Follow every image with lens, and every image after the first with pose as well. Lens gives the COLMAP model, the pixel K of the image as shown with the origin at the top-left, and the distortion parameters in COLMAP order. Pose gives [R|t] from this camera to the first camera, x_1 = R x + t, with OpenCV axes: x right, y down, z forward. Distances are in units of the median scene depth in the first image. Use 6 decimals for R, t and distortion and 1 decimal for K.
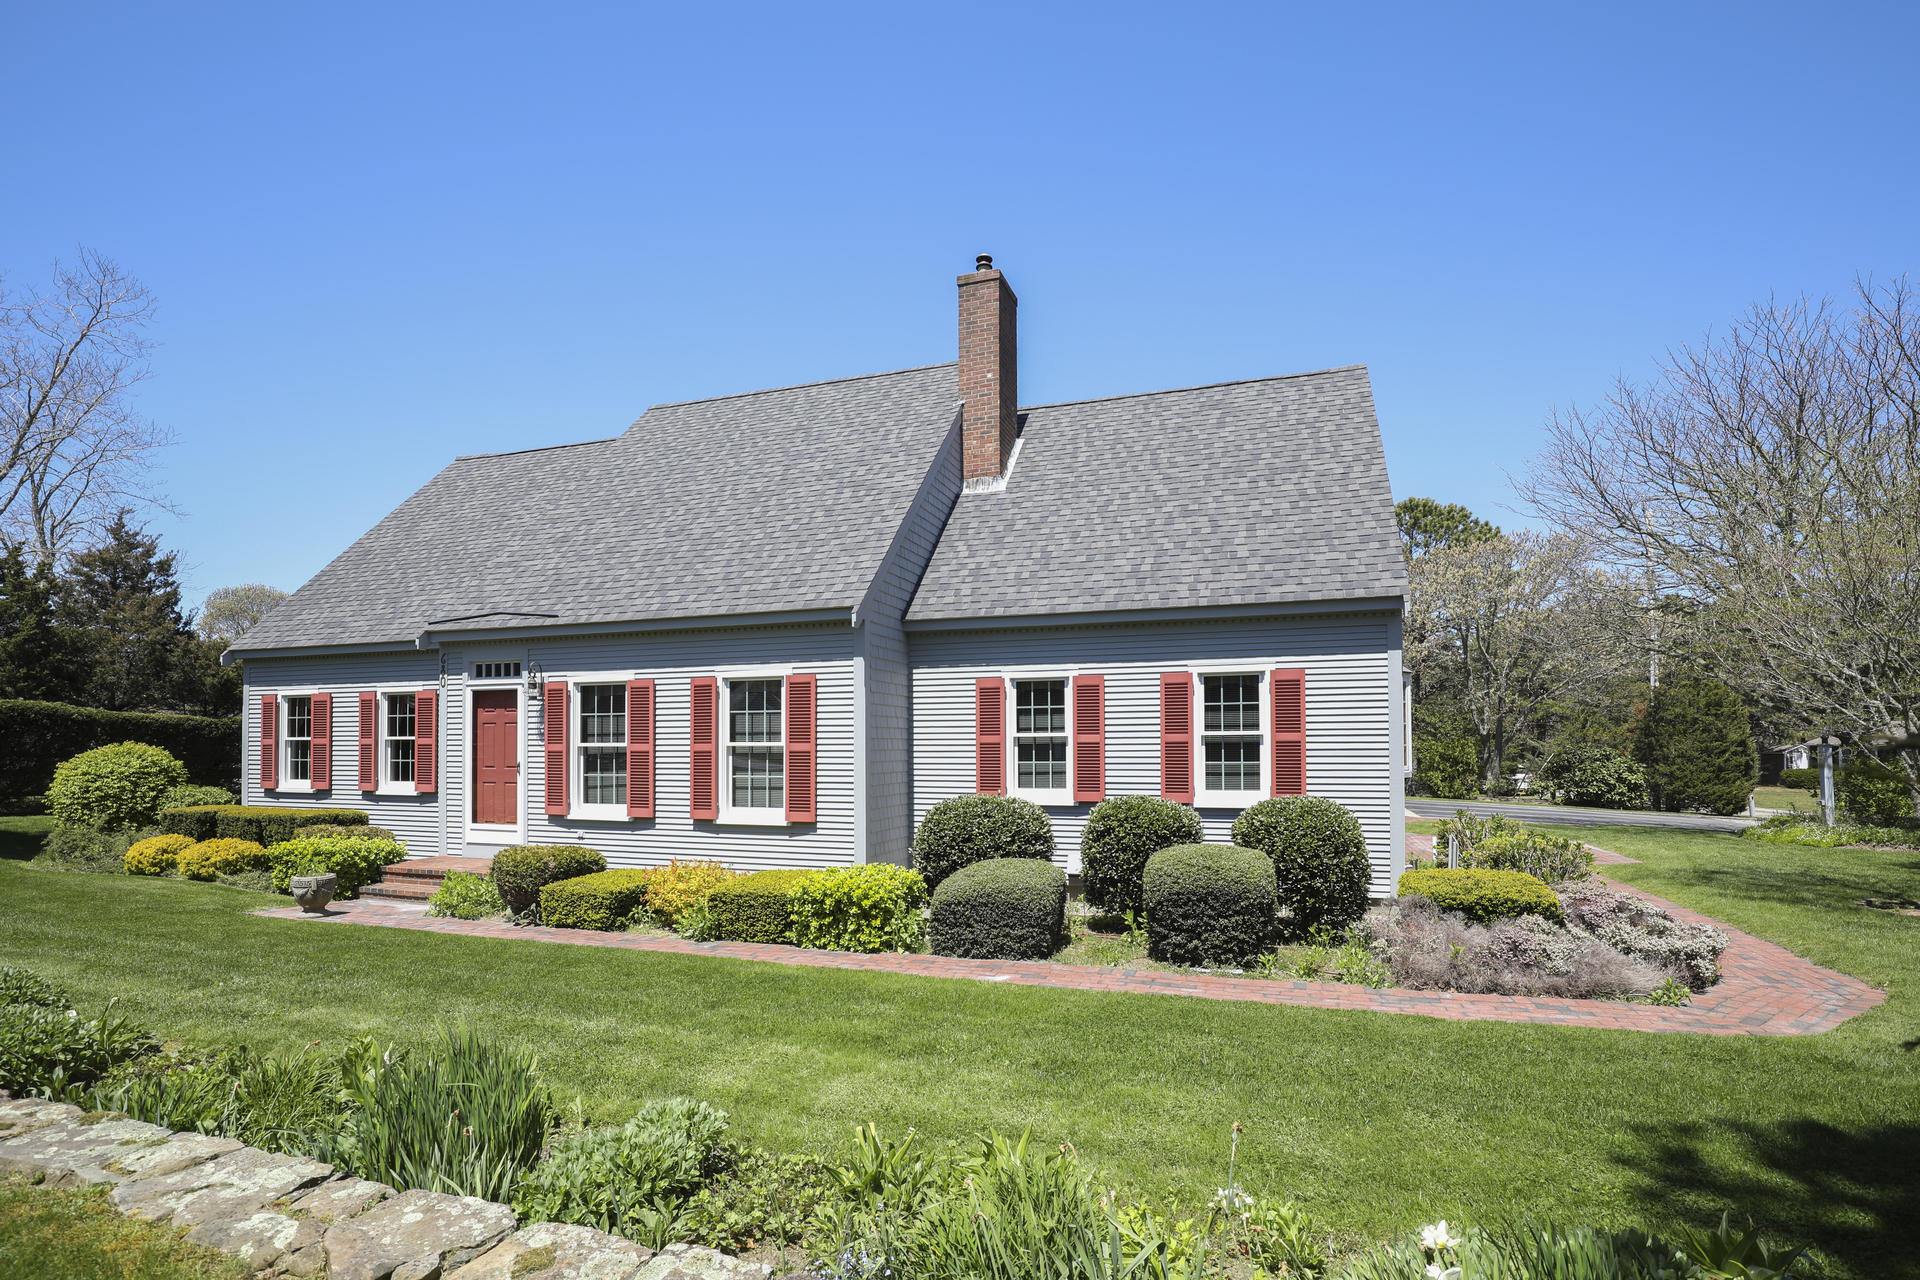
lens RADIAL K [[878.1, 0, 960.2], [0, 878.1, 696.2], [0, 0, 1]] dist [-0.032266, -0.000108]
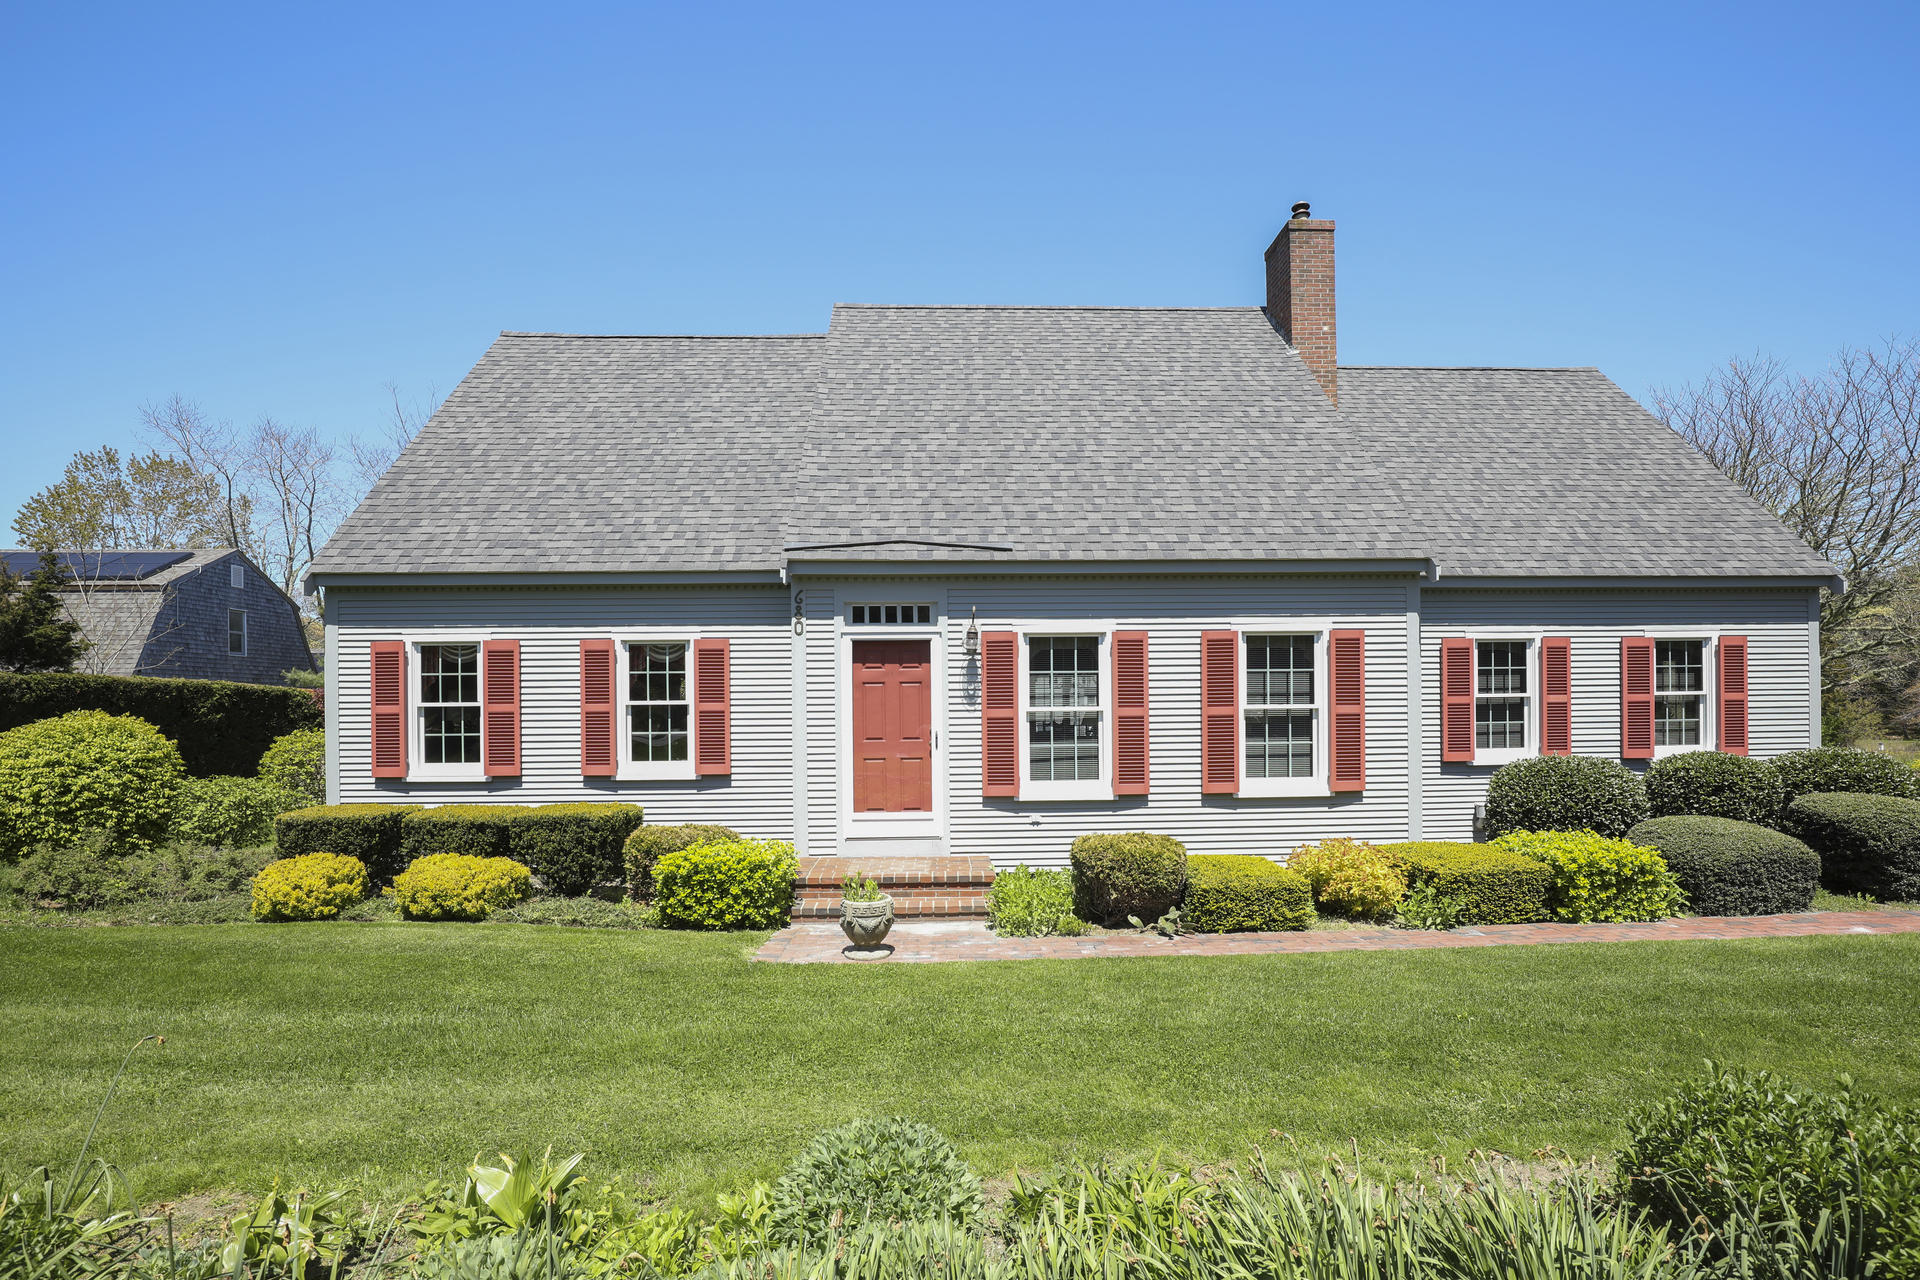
lens RADIAL K [[885.9, 0, 828.1], [0, 885.9, 667.9], [0, 0, 1]] dist [-0.024359, 0.000169]
pose [[0.944810, 0.010722, 0.327444, -0.833848], [-0.012457, 0.999917, 0.003202, 0.015835], [-0.327383, -0.007104, 0.944865, 0.265264]]
